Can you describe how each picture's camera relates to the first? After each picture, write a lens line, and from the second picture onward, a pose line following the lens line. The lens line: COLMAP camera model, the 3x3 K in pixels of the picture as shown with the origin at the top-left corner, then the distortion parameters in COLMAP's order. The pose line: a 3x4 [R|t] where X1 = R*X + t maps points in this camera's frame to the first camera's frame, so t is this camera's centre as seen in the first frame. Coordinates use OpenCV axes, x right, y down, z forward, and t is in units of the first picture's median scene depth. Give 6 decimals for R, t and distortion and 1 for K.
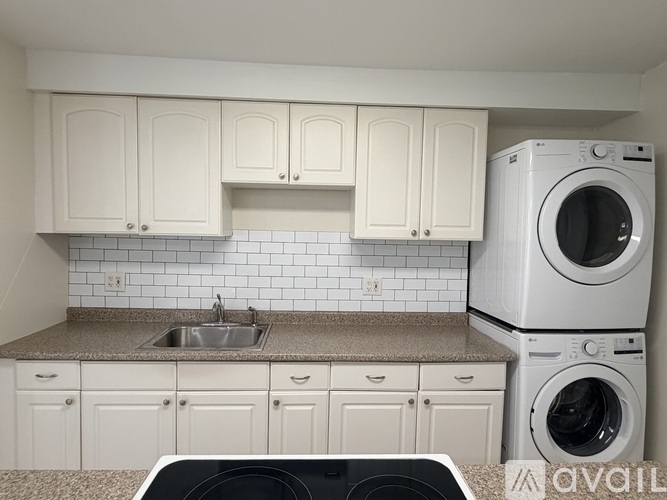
lens RADIAL K [[382.8, 0, 333.1], [0, 382.8, 250.4], [0, 0, 1]] dist [-0.008205, 0.010777]
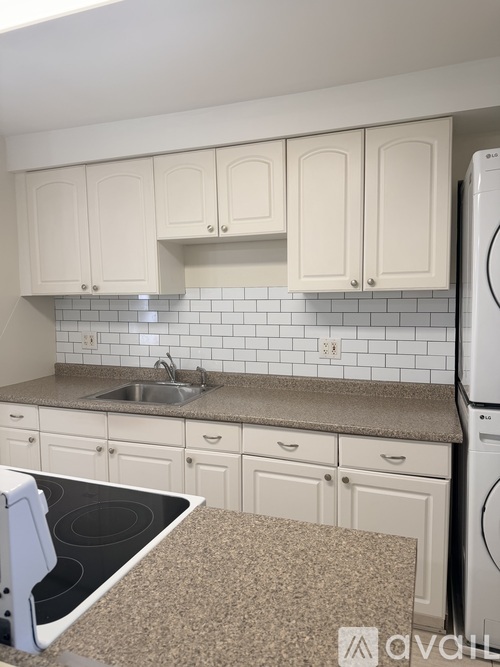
lens RADIAL K [[470.8, 0, 252.0], [0, 470.8, 333.4], [0, 0, 1]] dist [0.045863, -0.033934]
pose [[0.916706, 0.002141, -0.399556, 0.427438], [0.011869, 0.999398, 0.032586, 0.028335], [0.399385, -0.034614, 0.916130, -0.038353]]
